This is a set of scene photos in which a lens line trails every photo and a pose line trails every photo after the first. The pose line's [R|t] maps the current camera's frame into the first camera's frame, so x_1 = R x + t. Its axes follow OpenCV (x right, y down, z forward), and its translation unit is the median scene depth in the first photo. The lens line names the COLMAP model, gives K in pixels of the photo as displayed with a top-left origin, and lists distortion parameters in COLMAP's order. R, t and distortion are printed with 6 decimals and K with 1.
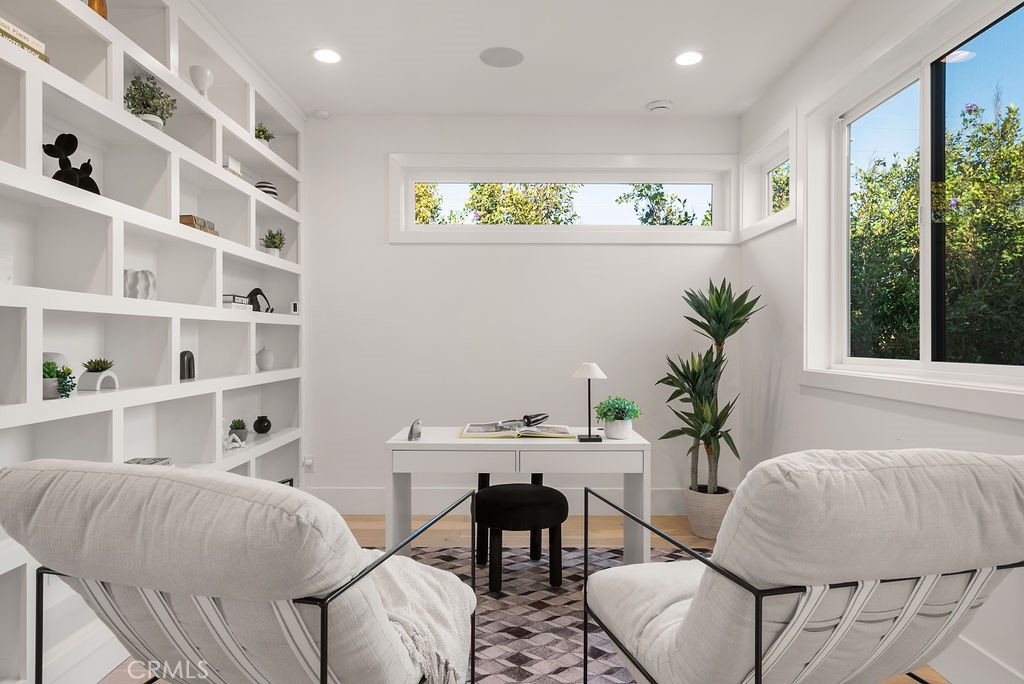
lens RADIAL K [[621.1, 0, 515.2], [0, 621.1, 341.3], [0, 0, 1]] dist [0.009301, 0.000078]
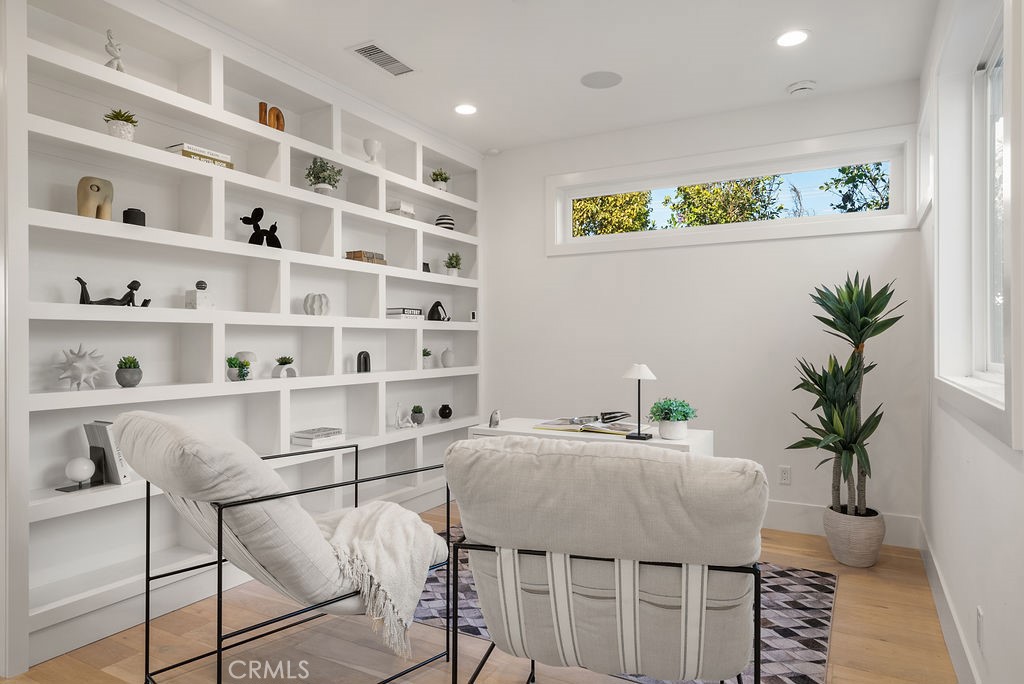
lens RADIAL K [[621.1, 0, 518.1], [0, 621.1, 342.6], [0, 0, 1]] dist [0.009301, 0.000078]
pose [[0.872160, -0.002454, -0.489215, 0.388221], [0.001631, 0.999996, -0.002108, 0.000305], [0.489219, 0.001041, 0.872161, -0.009170]]
